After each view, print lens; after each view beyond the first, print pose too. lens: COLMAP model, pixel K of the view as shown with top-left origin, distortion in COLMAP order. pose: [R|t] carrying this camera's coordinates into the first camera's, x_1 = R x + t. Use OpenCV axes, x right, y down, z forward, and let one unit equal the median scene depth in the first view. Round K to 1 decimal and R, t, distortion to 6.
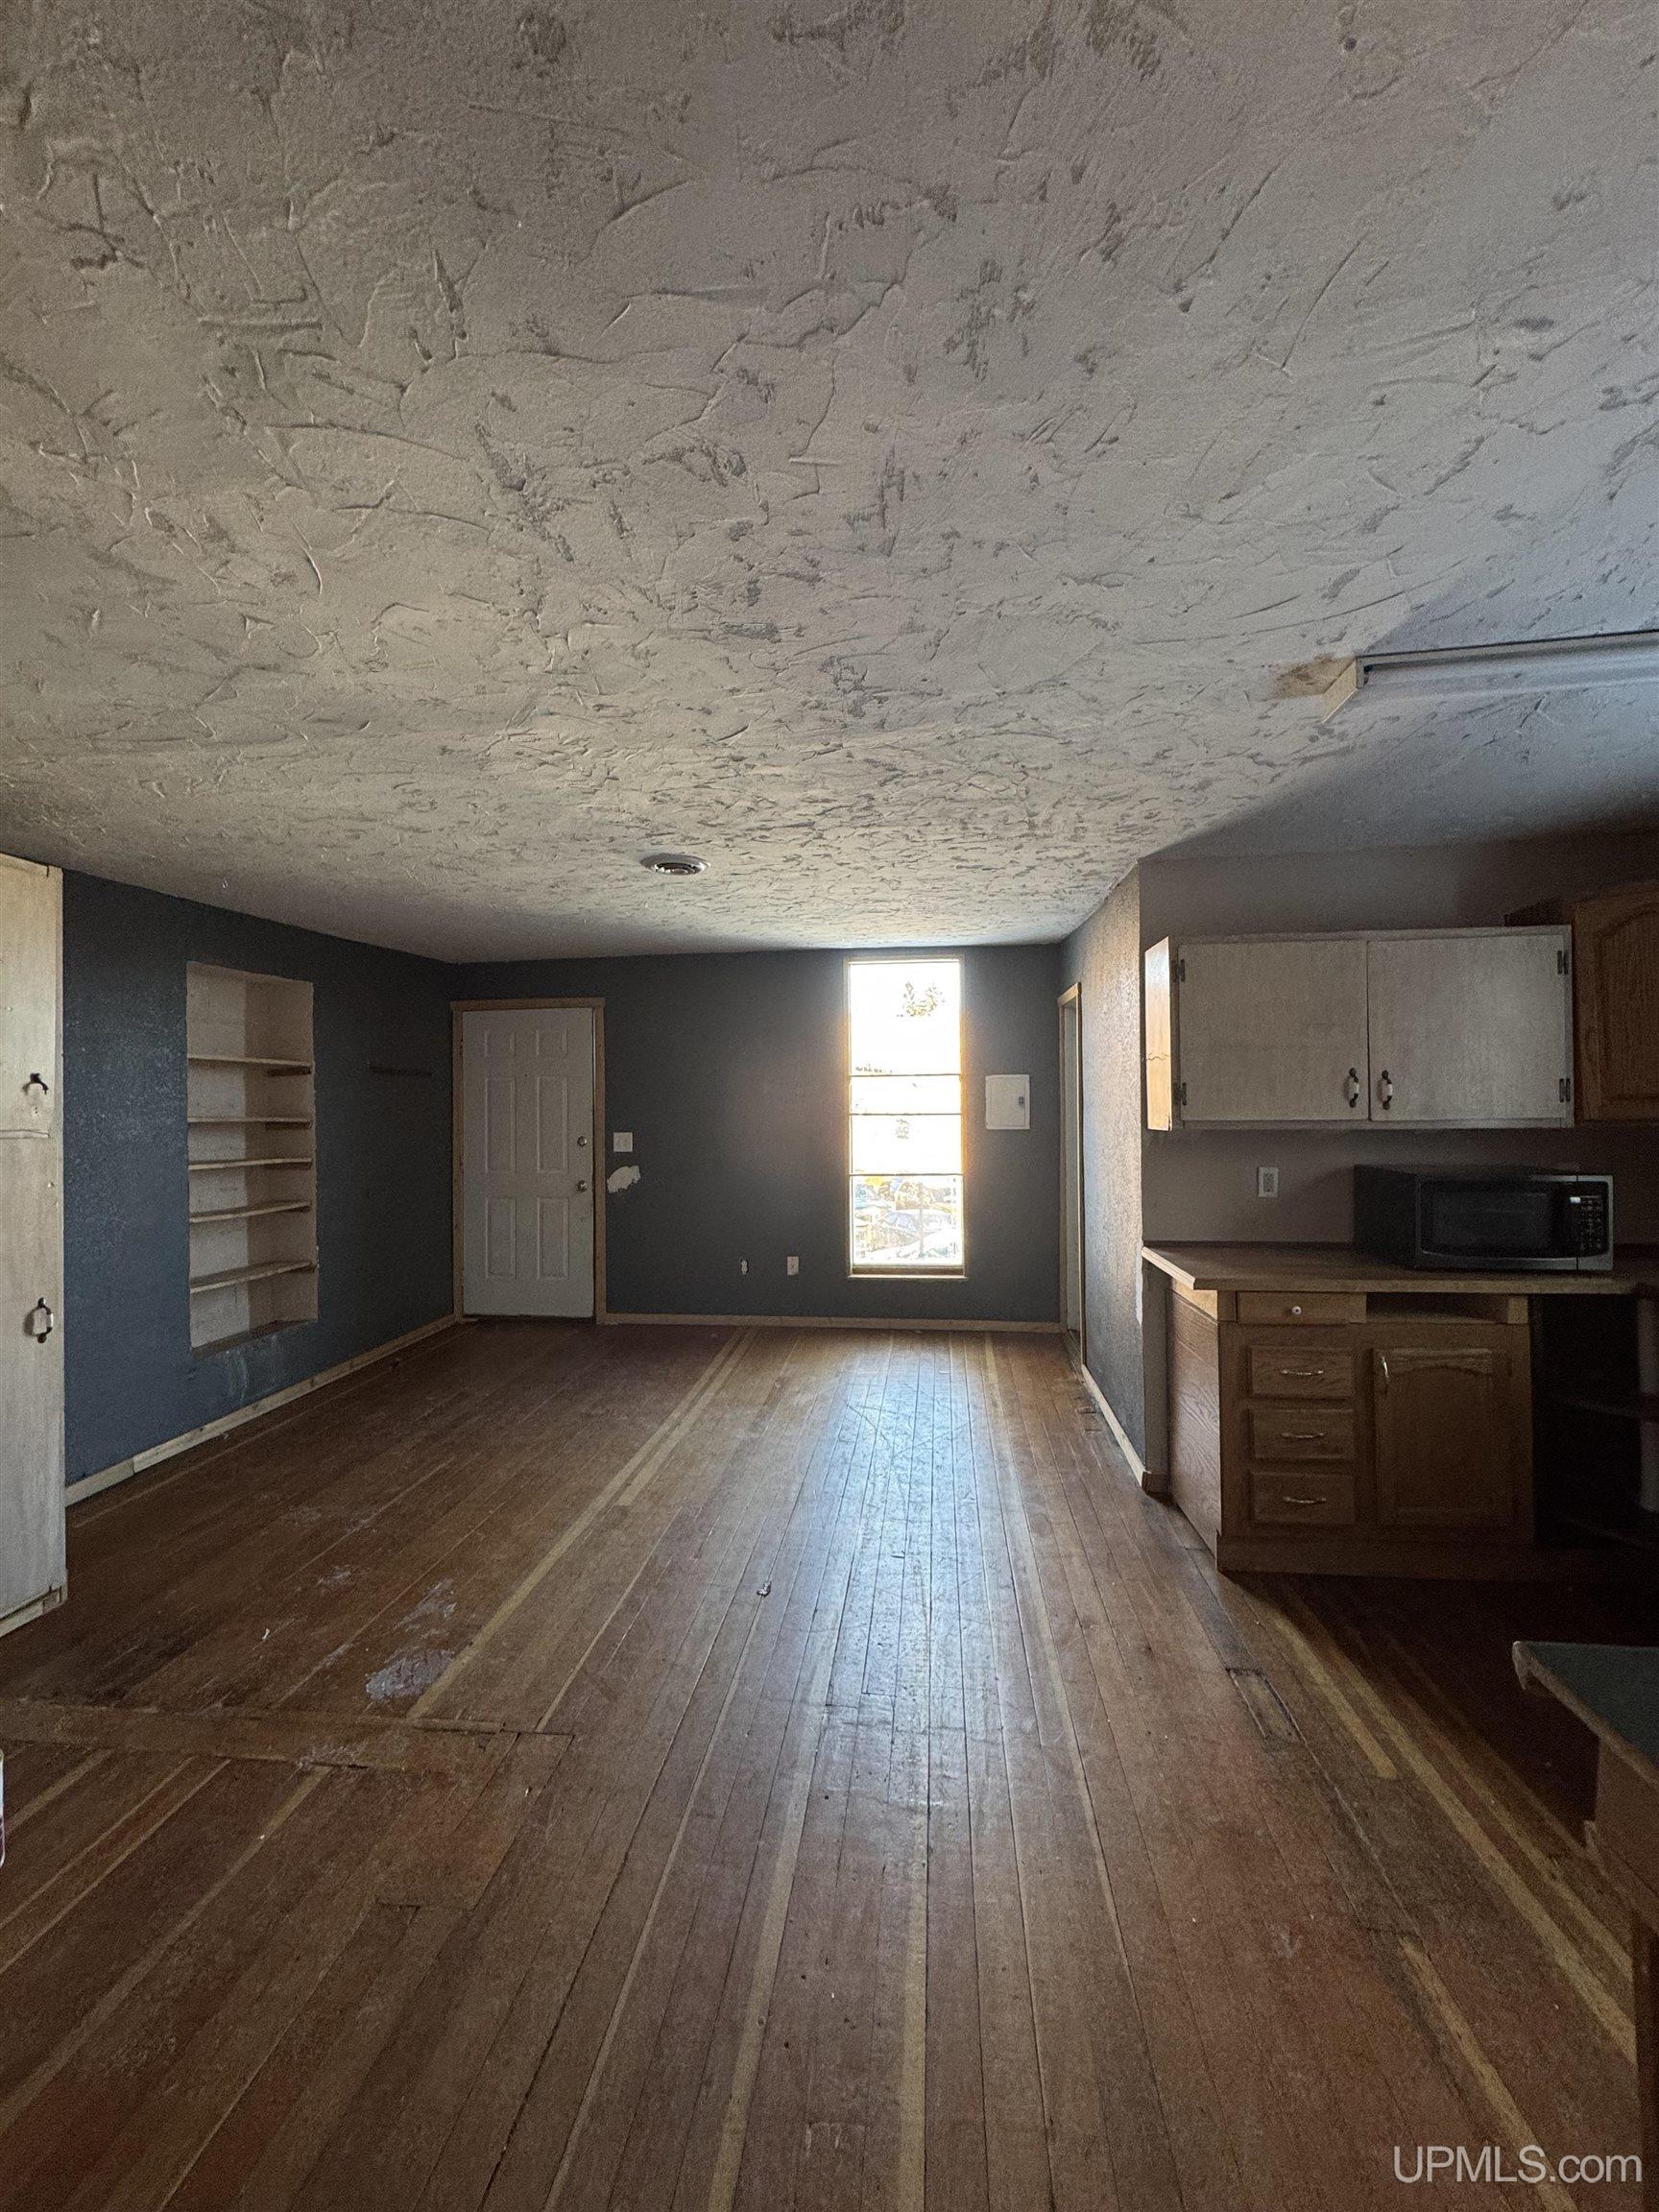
lens RADIAL K [[889.1, 0, 826.0], [0, 889.1, 1105.6], [0, 0, 1]] dist [-0.000015, 0.000010]
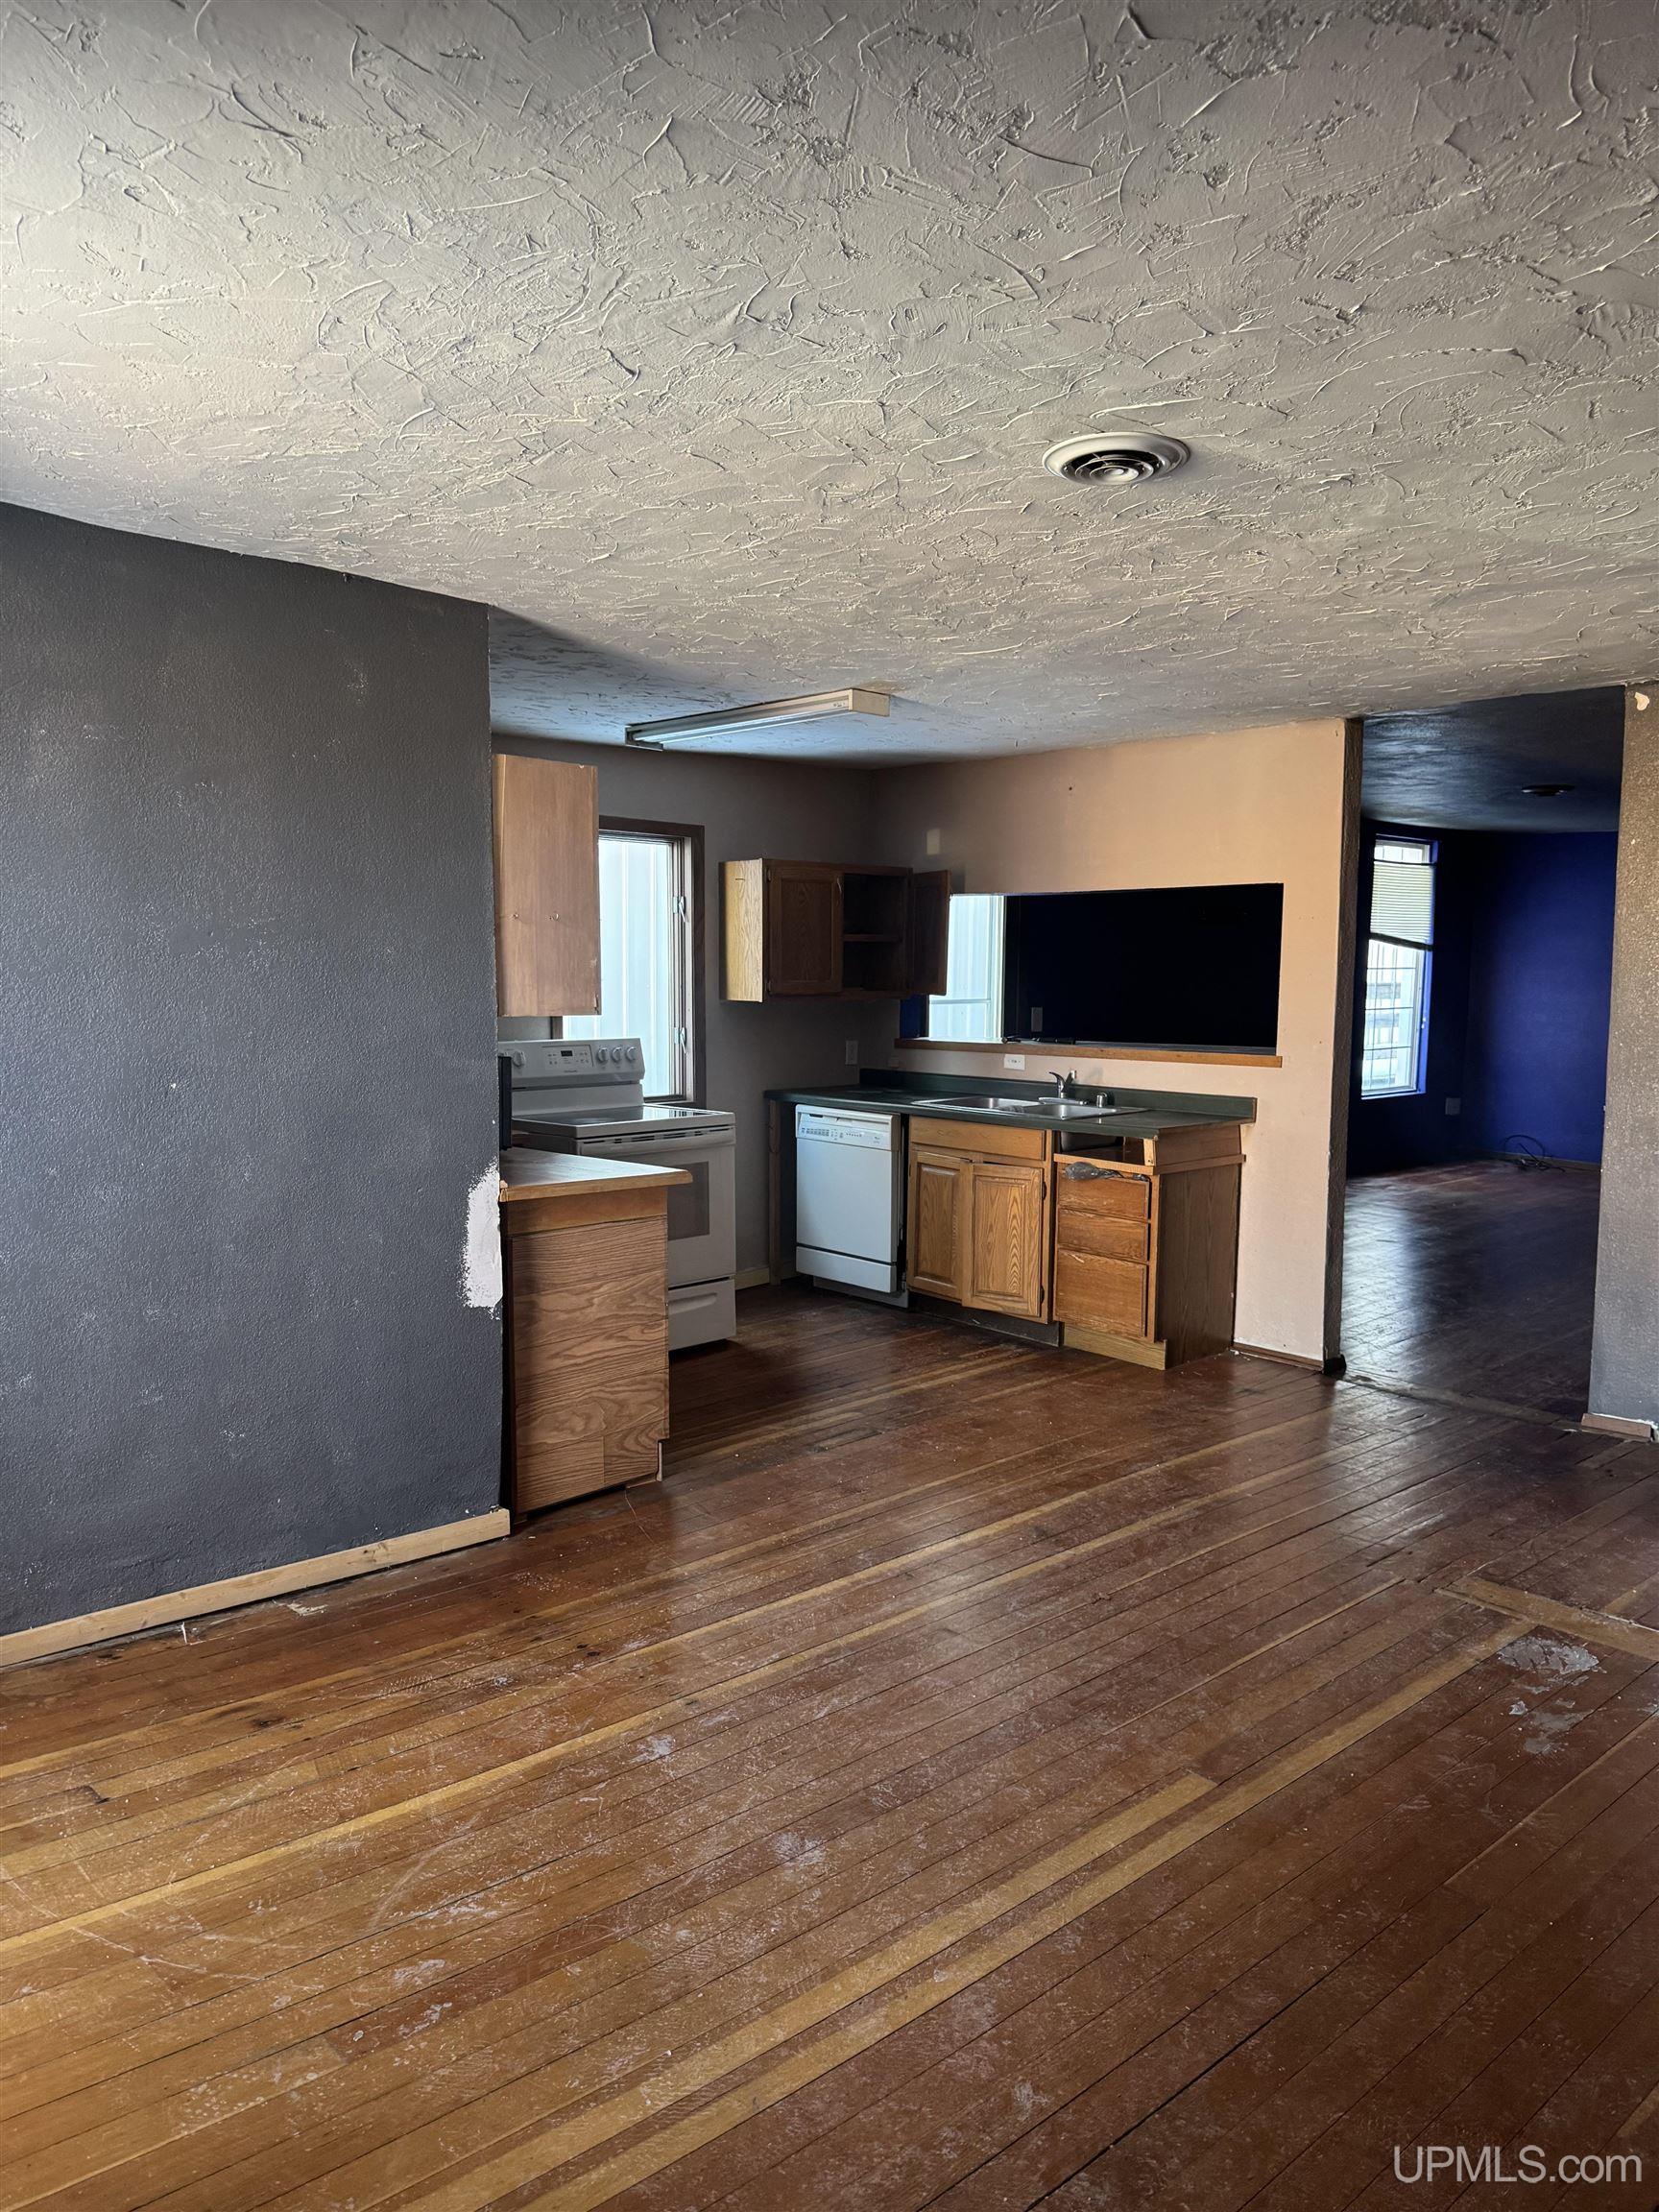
lens RADIAL K [[1551.1, 0, 824.9], [0, 1551.1, 1110.2], [0, 0, 1]] dist [0.036026, 0.001407]
pose [[-0.761818, -0.056235, 0.645345, -0.611625], [-0.009897, 0.997119, 0.075206, 0.008519], [-0.647715, 0.050907, -0.760180, 1.780219]]
